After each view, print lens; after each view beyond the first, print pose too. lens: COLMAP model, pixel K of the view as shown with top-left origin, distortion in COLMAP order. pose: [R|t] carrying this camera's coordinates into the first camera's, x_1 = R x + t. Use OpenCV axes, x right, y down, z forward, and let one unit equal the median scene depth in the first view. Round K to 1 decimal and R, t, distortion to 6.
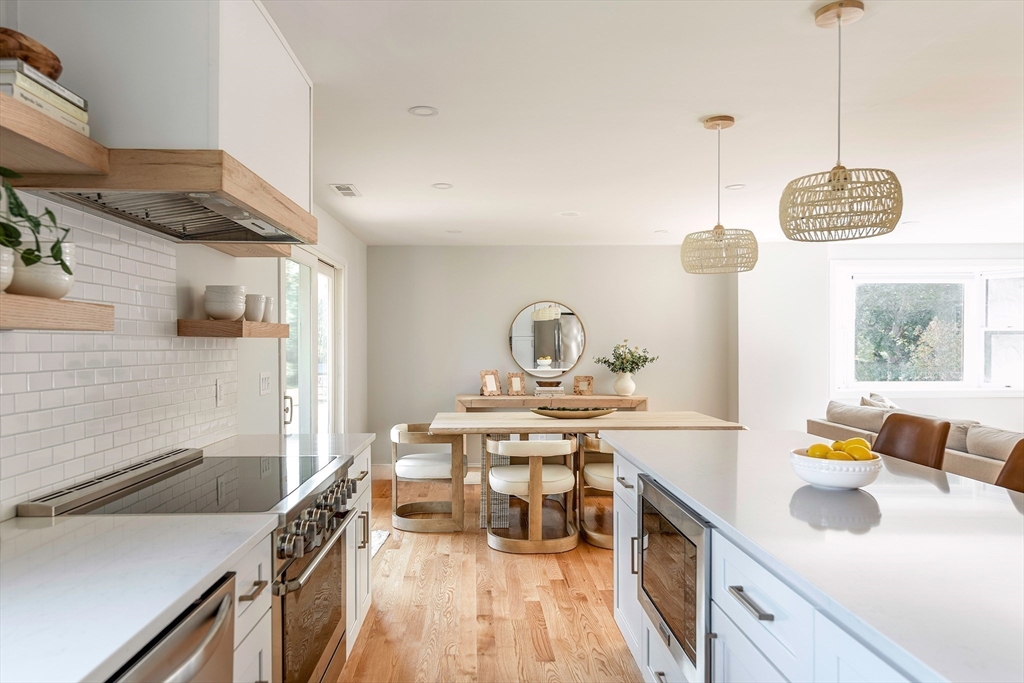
lens RADIAL K [[704.7, 0, 512.0], [0, 704.7, 341.5], [0, 0, 1]] dist [0.059407, -0.000174]
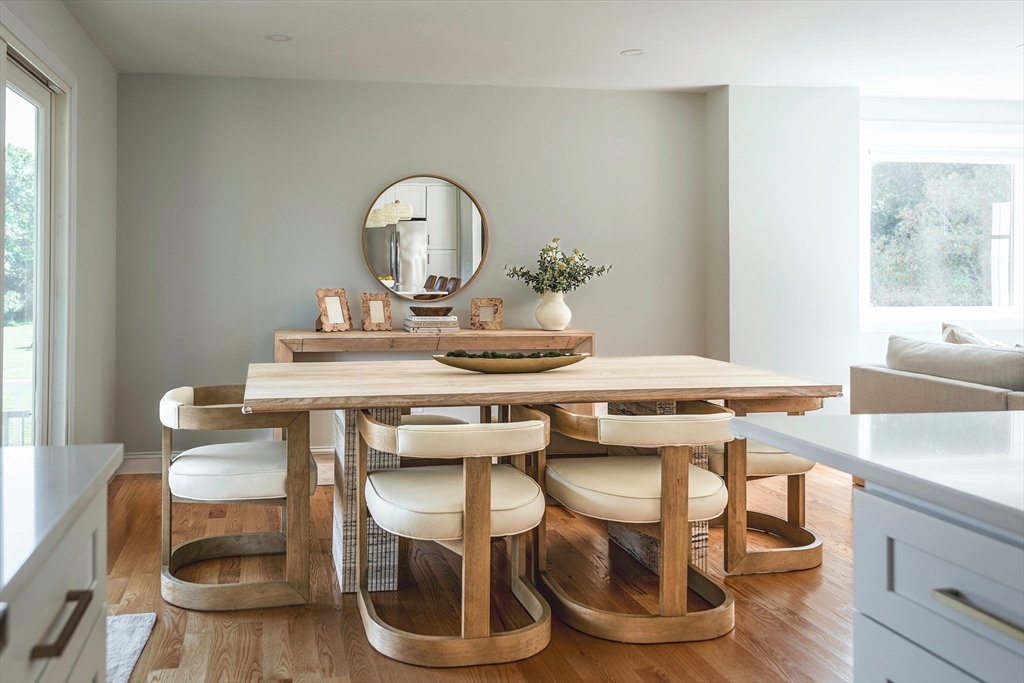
lens RADIAL K [[840.8, 0, 421.1], [0, 840.8, 251.7], [0, 0, 1]] dist [0.032708, -0.001869]
pose [[0.990423, 0.006097, 0.137931, -0.065950], [-0.003398, 0.999798, -0.019792, 0.028313], [-0.138024, 0.019134, 0.990244, 0.349800]]
